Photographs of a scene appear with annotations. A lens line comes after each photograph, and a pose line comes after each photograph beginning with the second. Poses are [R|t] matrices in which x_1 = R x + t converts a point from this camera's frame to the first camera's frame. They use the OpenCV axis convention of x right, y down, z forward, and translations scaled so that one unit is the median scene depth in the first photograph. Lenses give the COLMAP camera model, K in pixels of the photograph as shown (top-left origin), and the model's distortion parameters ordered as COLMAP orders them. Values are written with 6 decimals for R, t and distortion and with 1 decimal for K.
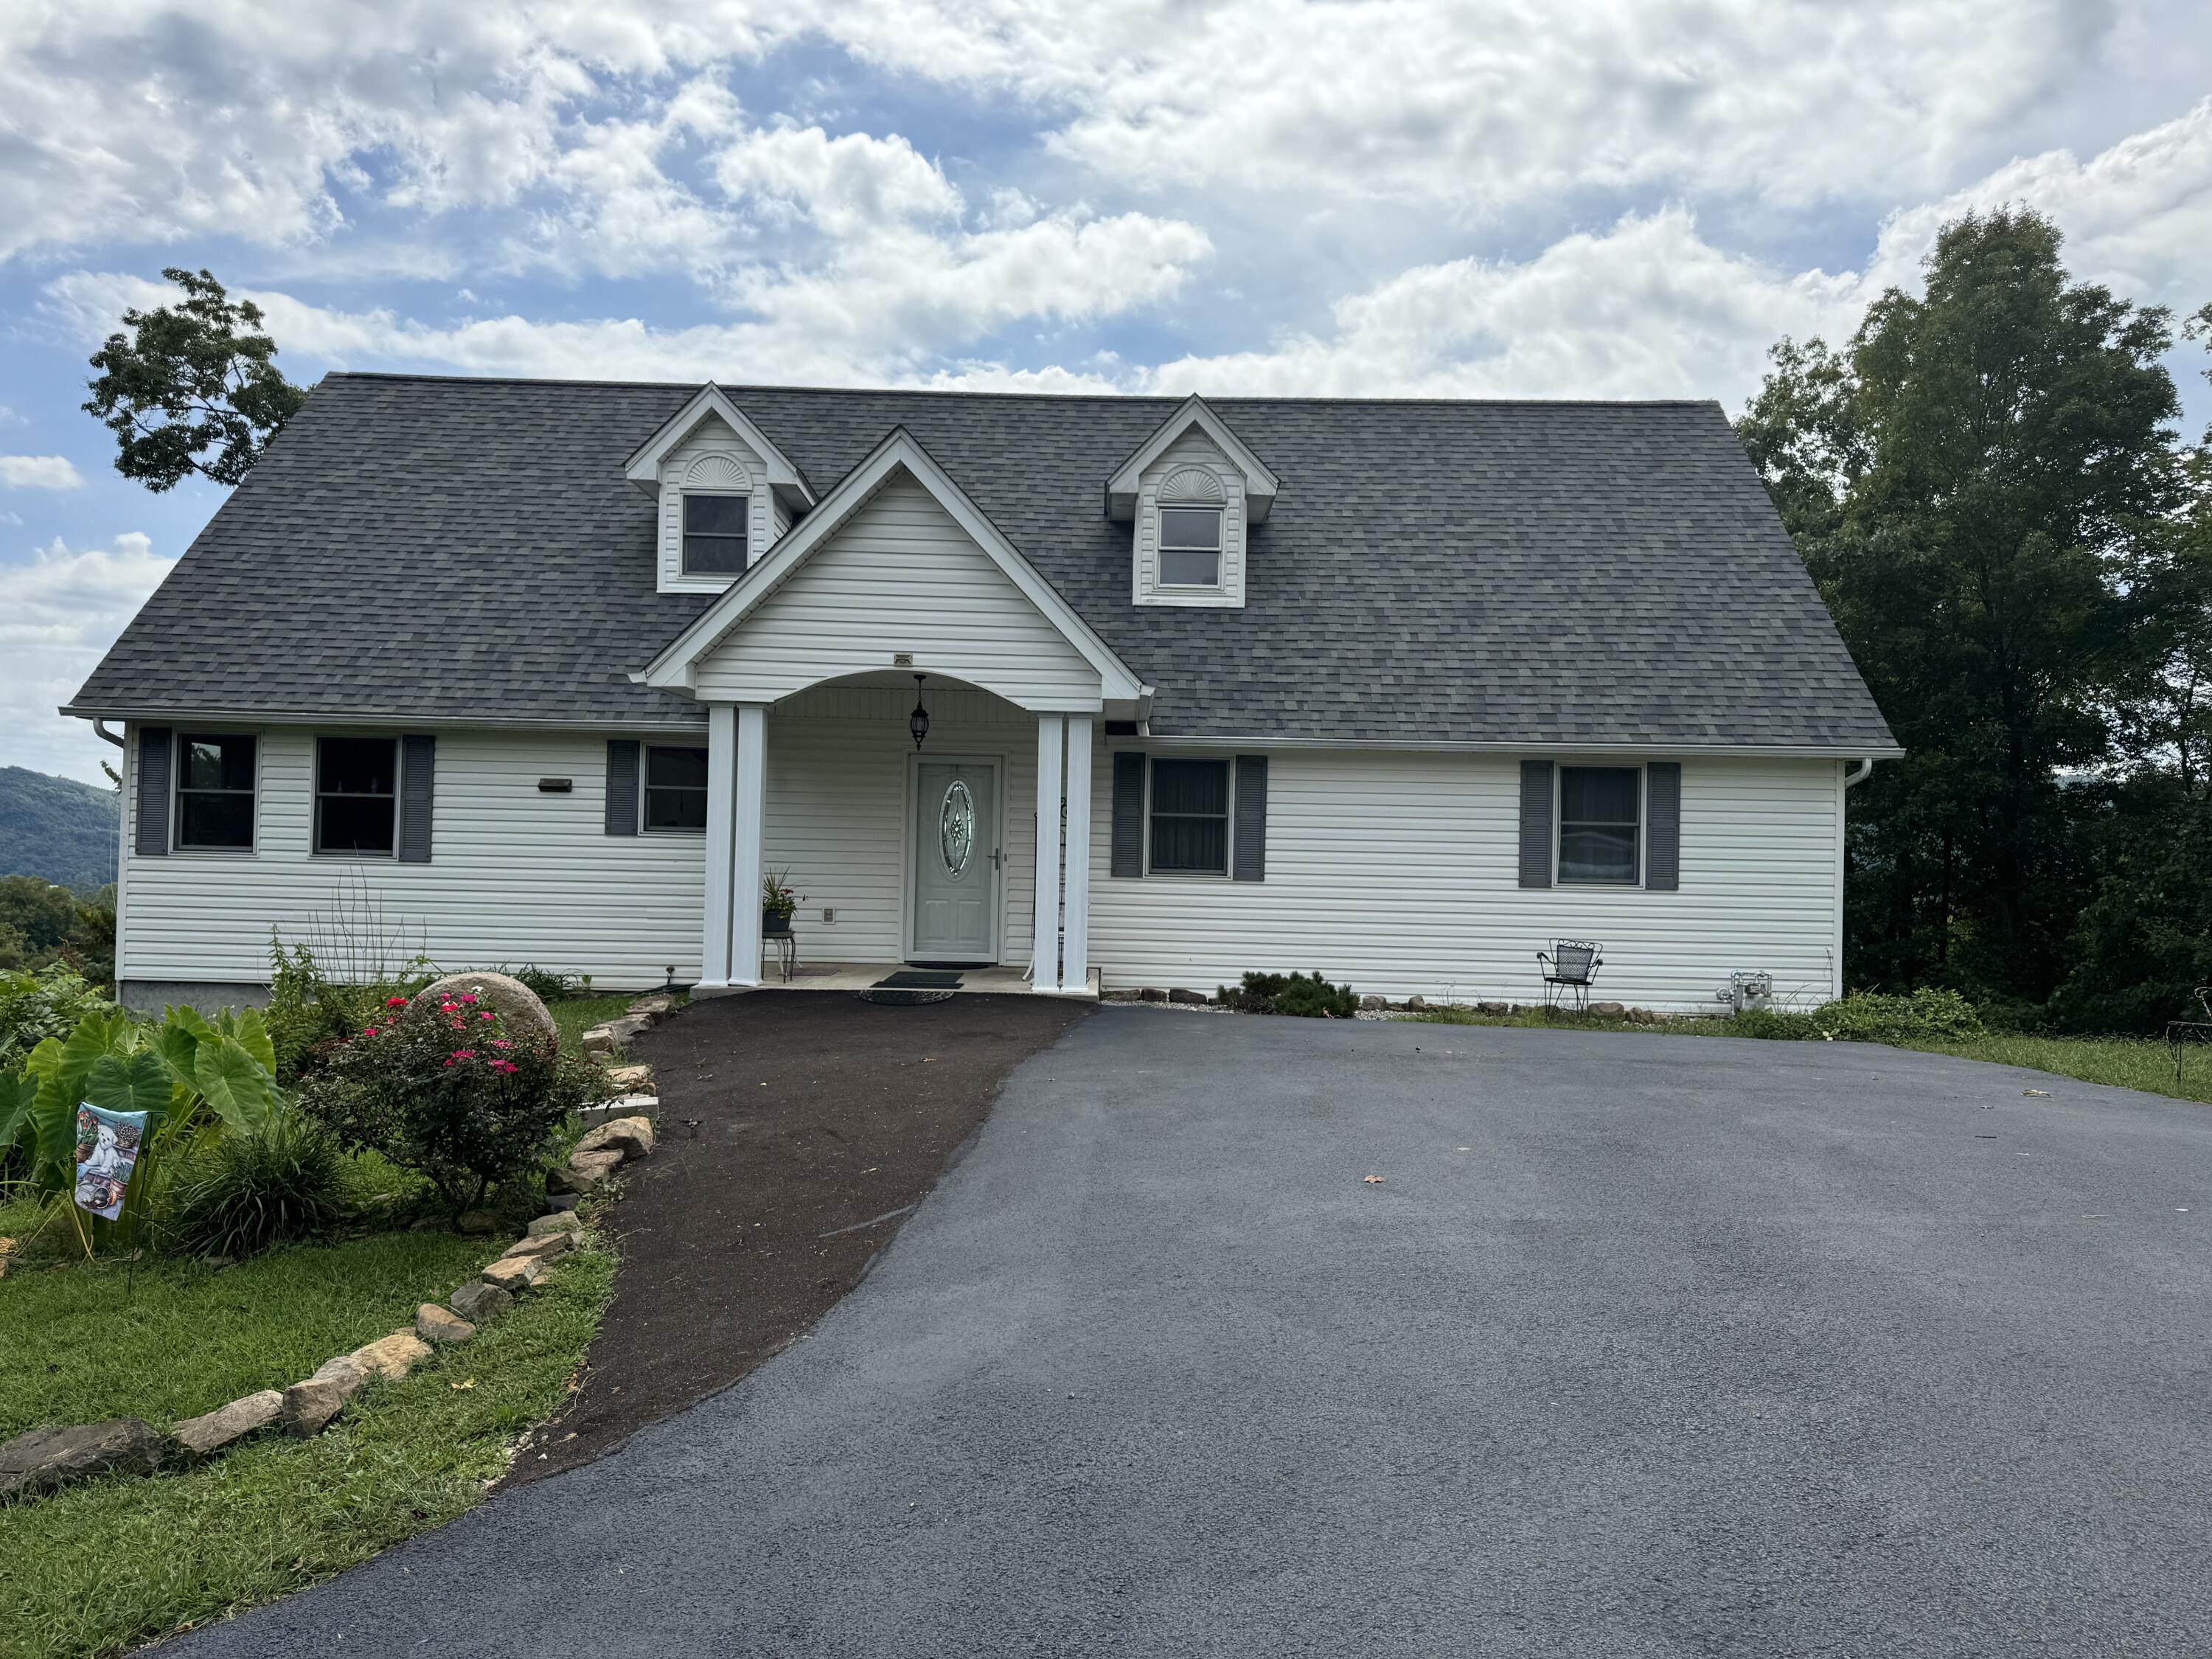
lens RADIAL K [[1547.0, 0, 1106.0], [0, 1547.0, 829.5], [0, 0, 1]] dist [0.065596, -0.053598]
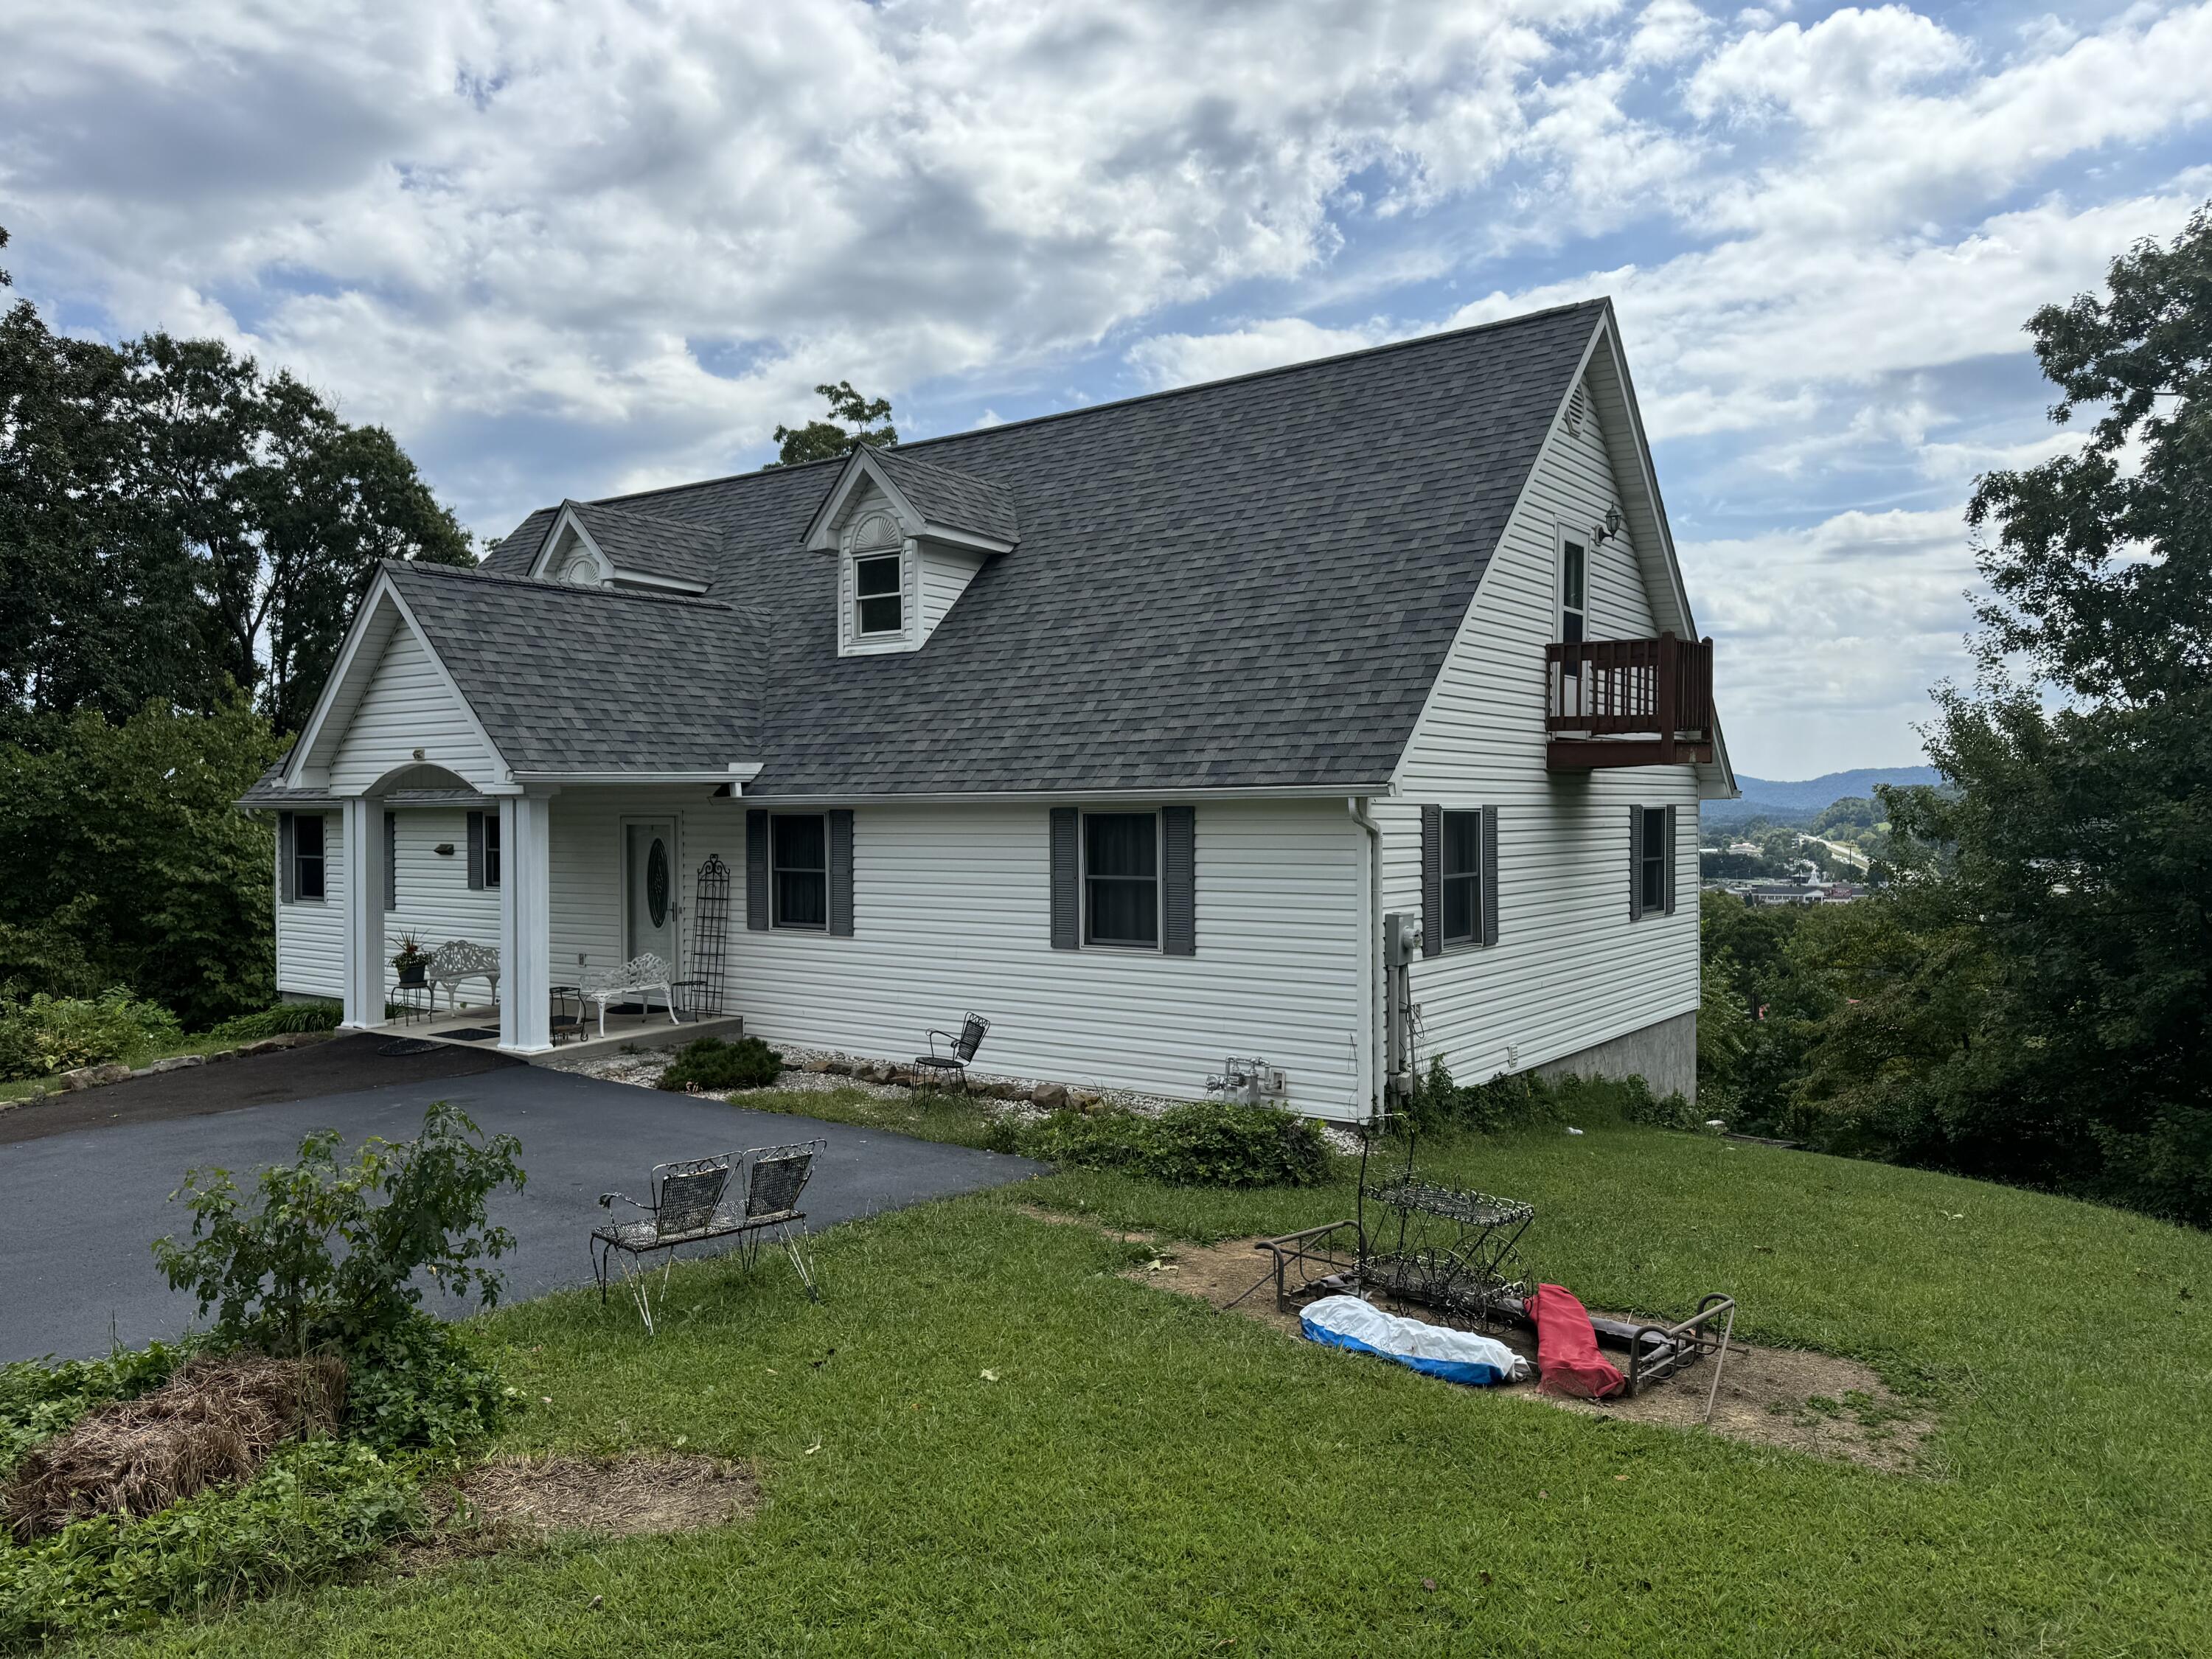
lens RADIAL K [[1550.0, 0, 1156.0], [0, 1550.0, 840.6], [0, 0, 1]] dist [0.029920, -0.002813]
pose [[0.831352, -0.016913, -0.555489, 0.755801], [0.037317, 0.998980, 0.025433, -0.042901], [0.554492, -0.041873, 0.831135, 0.262683]]
